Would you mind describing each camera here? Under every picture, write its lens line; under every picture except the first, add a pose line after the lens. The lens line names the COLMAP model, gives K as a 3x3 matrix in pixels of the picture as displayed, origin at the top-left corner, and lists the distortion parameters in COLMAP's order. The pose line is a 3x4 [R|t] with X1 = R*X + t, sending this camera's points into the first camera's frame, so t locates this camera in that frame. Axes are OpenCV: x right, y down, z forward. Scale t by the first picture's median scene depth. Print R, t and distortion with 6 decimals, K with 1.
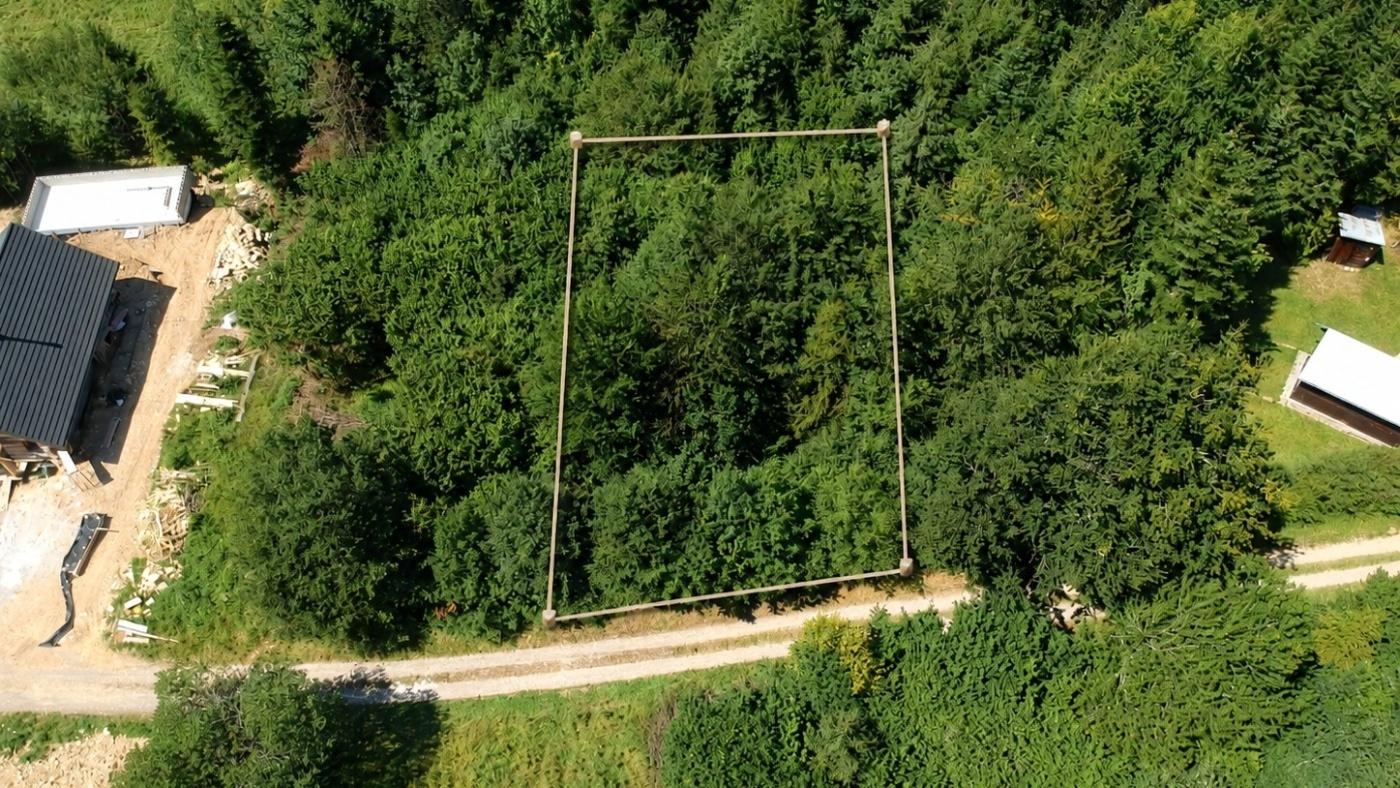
lens RADIAL K [[980.5, 0, 700.0], [0, 980.5, 394.0], [0, 0, 1]] dist [0.002461, -0.032515]
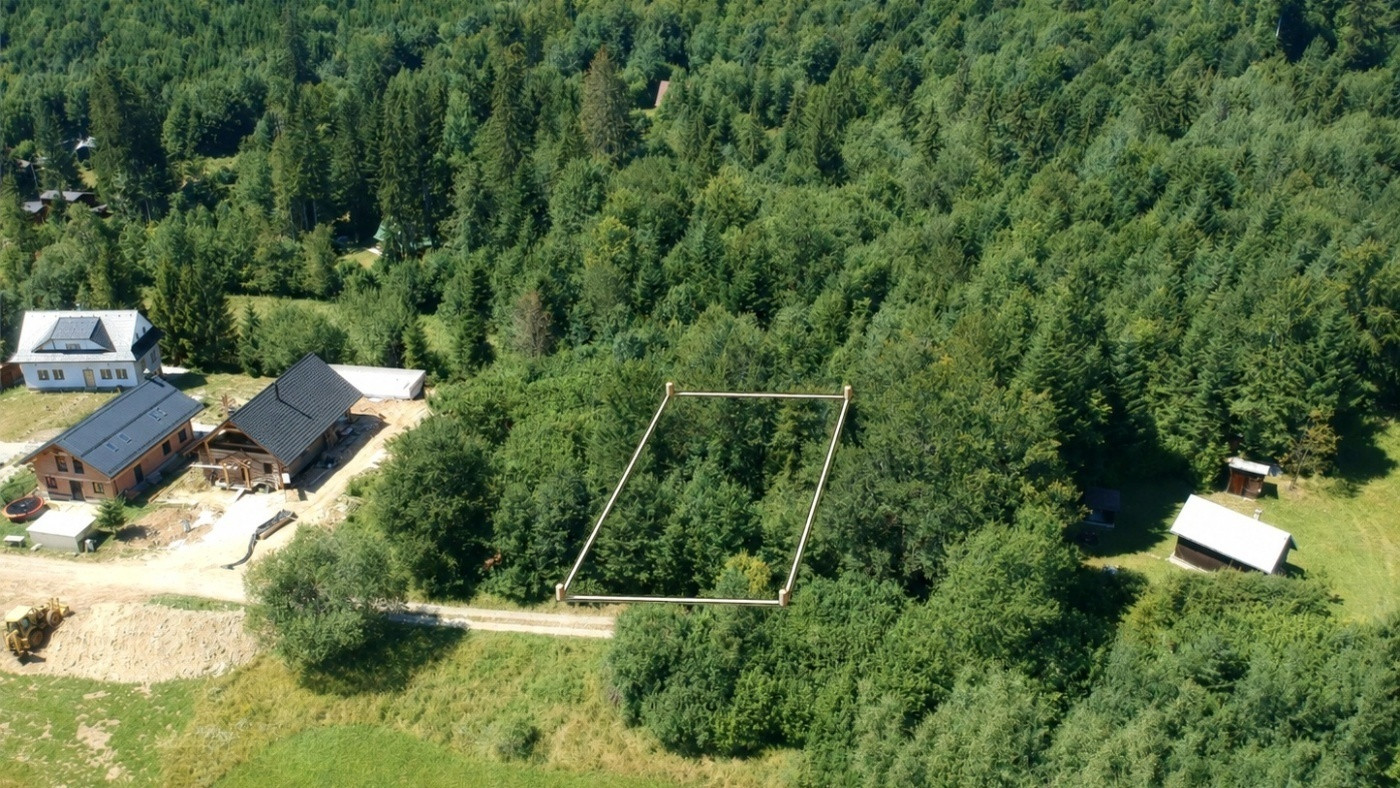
lens RADIAL K [[980.5, 0, 700.0], [0, 980.5, 394.0], [0, 0, 1]] dist [0.002461, -0.032515]
pose [[0.969771, 0.116936, -0.214175, 0.268569], [-0.207417, 0.857367, -0.471063, 0.548147], [0.128542, 0.501246, 0.855704, -0.256511]]
